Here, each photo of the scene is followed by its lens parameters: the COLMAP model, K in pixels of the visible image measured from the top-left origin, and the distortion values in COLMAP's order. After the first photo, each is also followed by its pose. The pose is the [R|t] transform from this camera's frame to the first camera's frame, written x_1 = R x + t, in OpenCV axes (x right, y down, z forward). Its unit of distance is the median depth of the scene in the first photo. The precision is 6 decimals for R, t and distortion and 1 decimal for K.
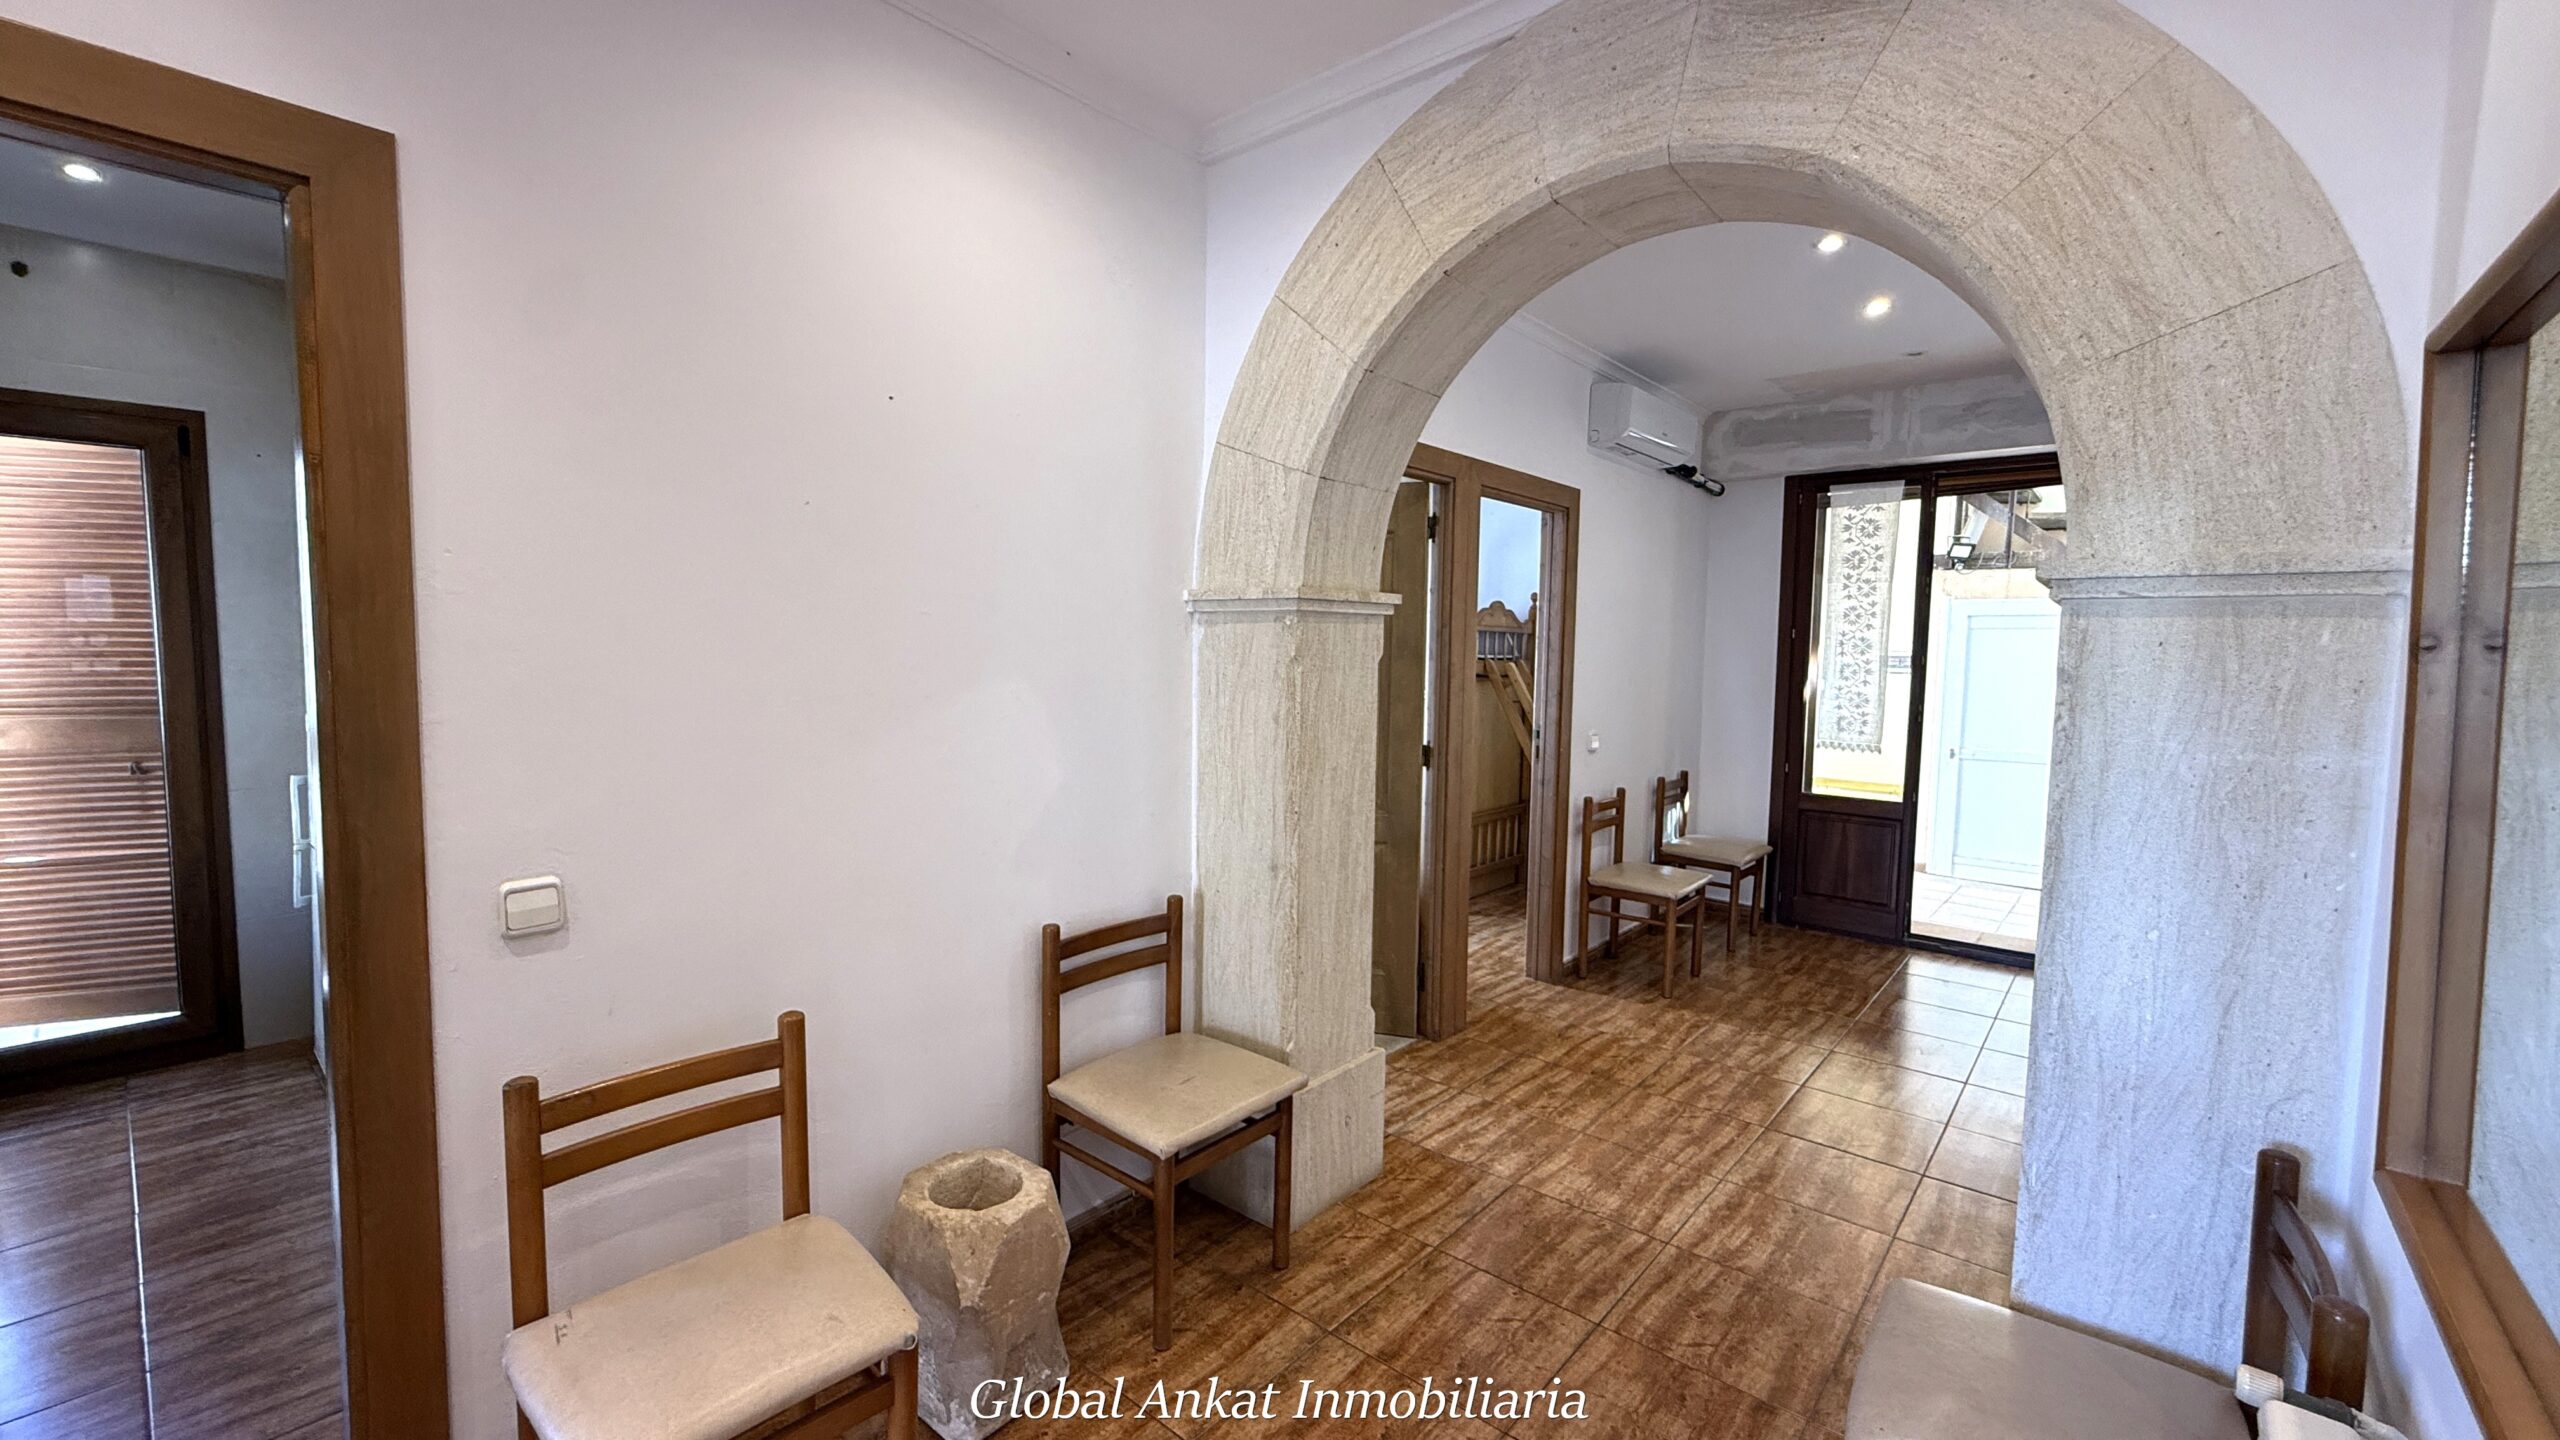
lens RADIAL K [[1025.5, 0, 1287.5], [0, 1025.5, 716.5], [0, 0, 1]] dist [0.001329, -0.000240]
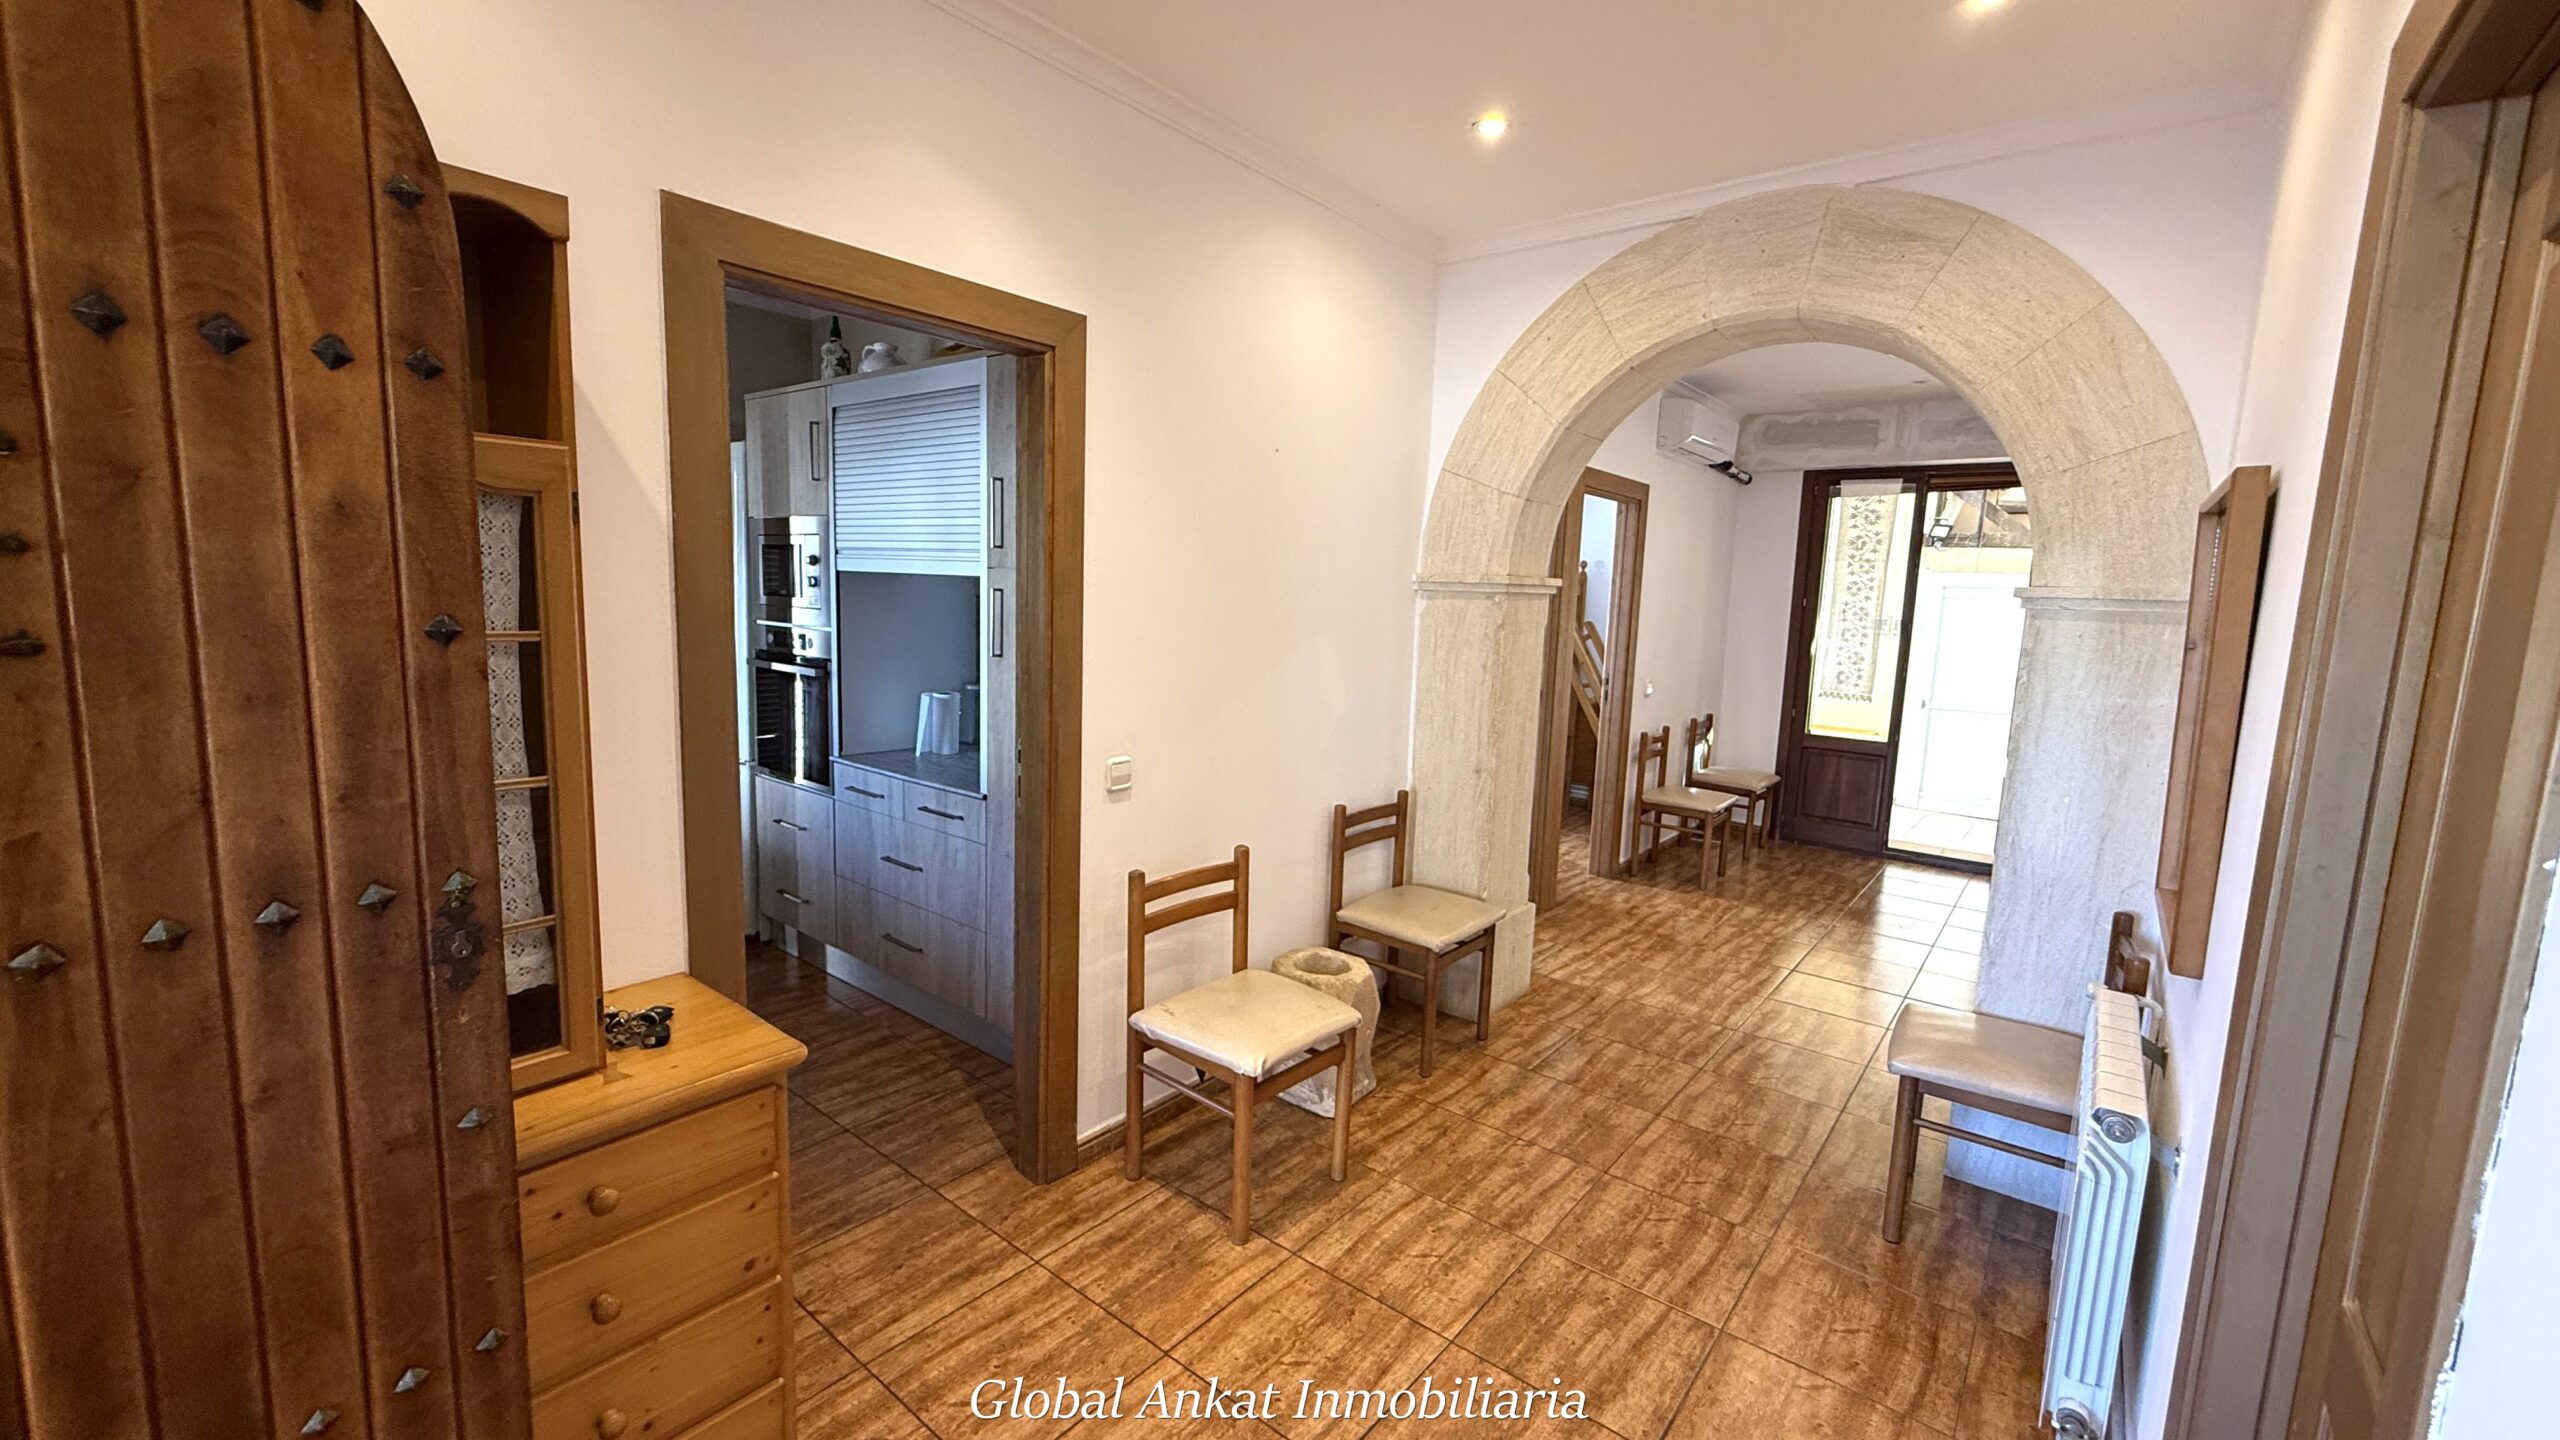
lens RADIAL K [[1025.5, 0, 1287.5], [0, 1025.5, 716.5], [0, 0, 1]] dist [0.001329, -0.000240]
pose [[0.999334, 0.016897, 0.032351, -0.285802], [-0.018655, 0.998321, 0.054842, -0.001973], [-0.031370, -0.055409, 0.997971, -0.366205]]
